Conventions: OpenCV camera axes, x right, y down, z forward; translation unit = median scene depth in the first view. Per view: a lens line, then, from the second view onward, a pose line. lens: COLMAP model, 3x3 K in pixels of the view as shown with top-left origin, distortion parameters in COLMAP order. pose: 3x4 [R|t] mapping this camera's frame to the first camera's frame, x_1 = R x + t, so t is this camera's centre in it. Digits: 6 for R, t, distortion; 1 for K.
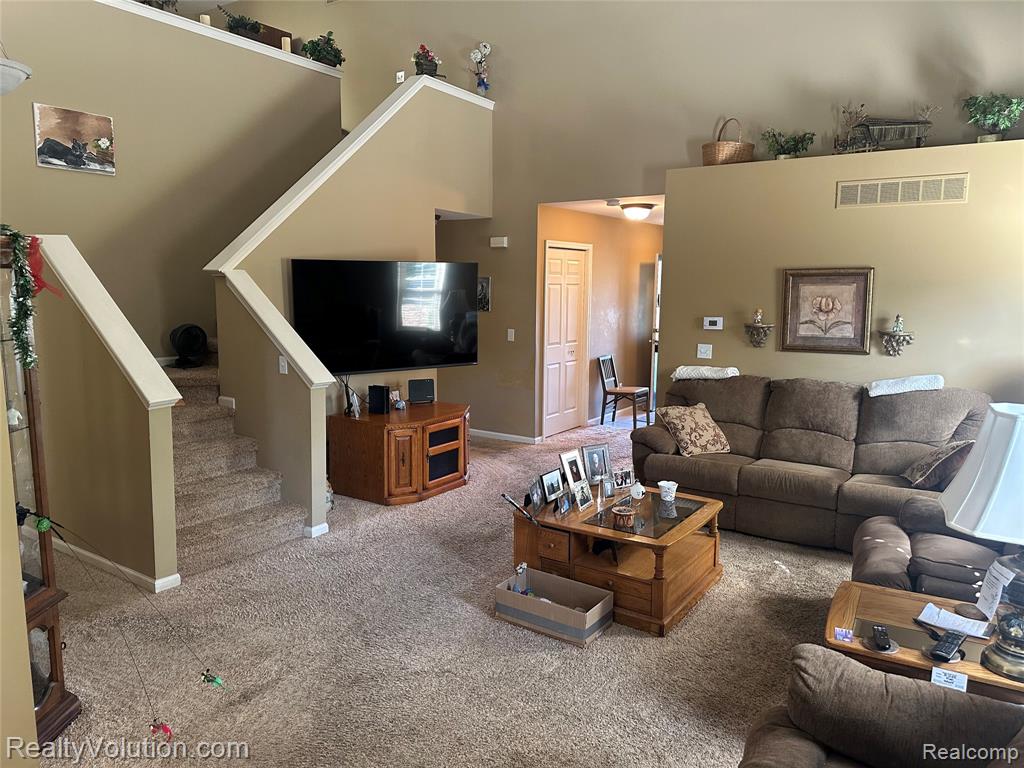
lens RADIAL K [[715.6, 0, 514.6], [0, 715.6, 377.6], [0, 0, 1]] dist [0.090601, -0.116253]
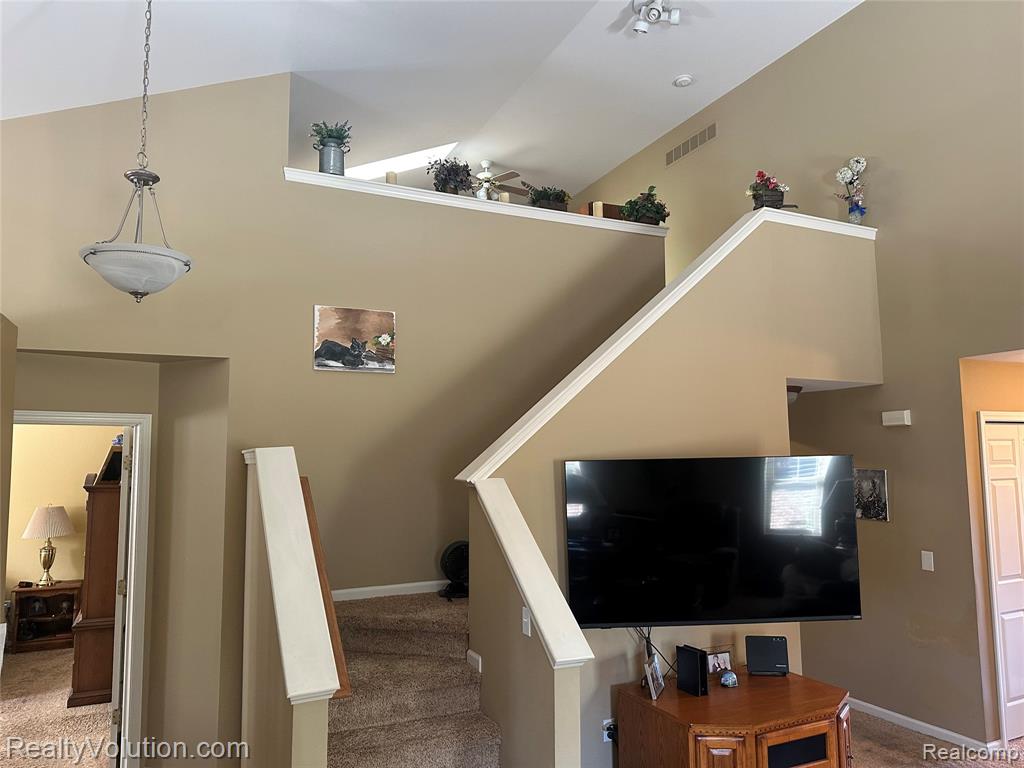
lens RADIAL K [[714.0, 0, 515.2], [0, 714.0, 390.9], [0, 0, 1]] dist [0.032351, -0.037191]
pose [[0.855138, -0.071021, -0.513513, 0.023316], [-0.045460, 0.976482, -0.210754, -0.063834], [0.516404, 0.203567, 0.831798, 0.287668]]
